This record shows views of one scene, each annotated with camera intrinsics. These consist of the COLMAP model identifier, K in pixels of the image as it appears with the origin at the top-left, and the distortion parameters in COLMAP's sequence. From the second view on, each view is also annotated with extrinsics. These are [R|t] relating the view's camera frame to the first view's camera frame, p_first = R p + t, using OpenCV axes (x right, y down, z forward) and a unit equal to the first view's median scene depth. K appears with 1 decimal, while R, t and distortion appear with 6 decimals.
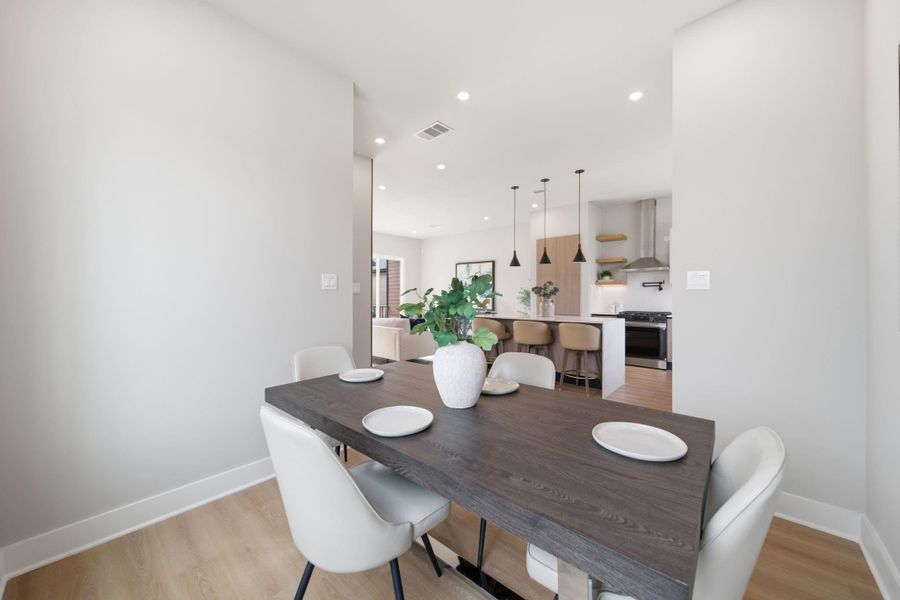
lens RADIAL K [[329.2, 0, 451.3], [0, 329.2, 295.6], [0, 0, 1]] dist [0.000867, -0.000039]
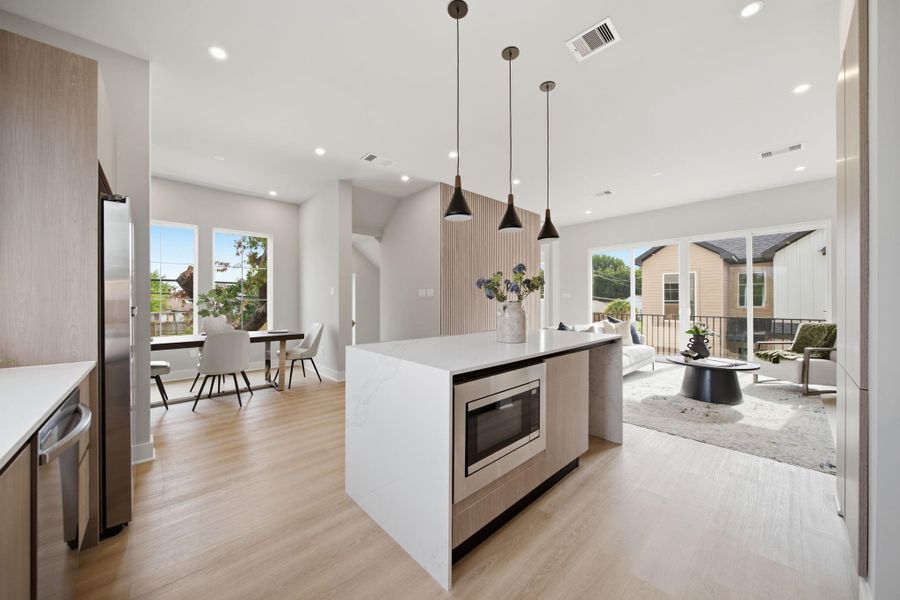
lens RADIAL K [[319.8, 0, 452.2], [0, 319.8, 297.4], [0, 0, 1]] dist [-0.001044, -0.000106]
pose [[-0.091167, -0.007527, -0.995807, 0.617571], [-0.001196, 0.999972, -0.007449, 0.004756], [0.995835, 0.000512, -0.091173, 0.785691]]
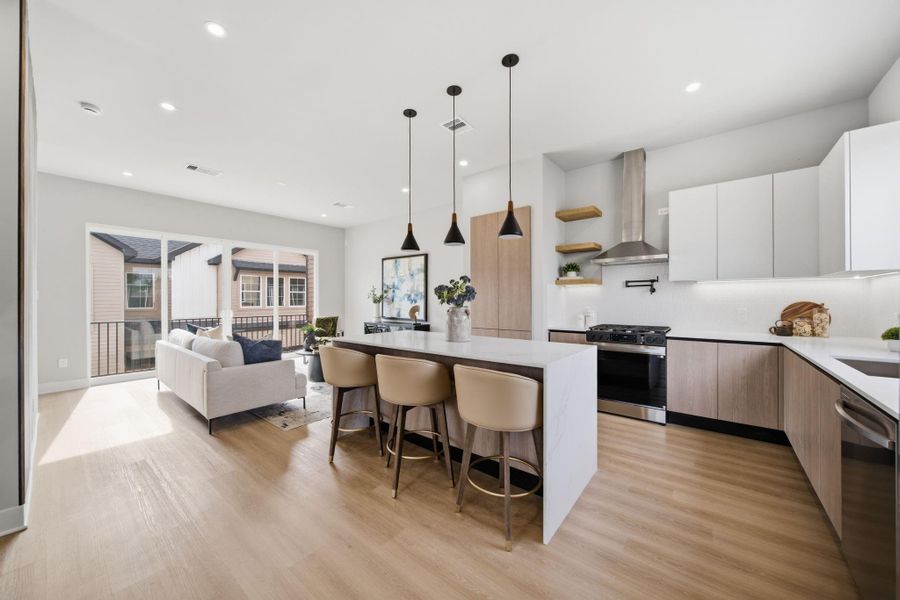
lens RADIAL K [[321.6, 0, 448.8], [0, 321.6, 302.2], [0, 0, 1]] dist [-0.000779, -0.000117]
pose [[0.999078, -0.003215, 0.042800, 0.209130], [0.002901, 0.999968, 0.007397, -0.002862], [-0.042823, -0.007266, 0.999056, 0.386404]]
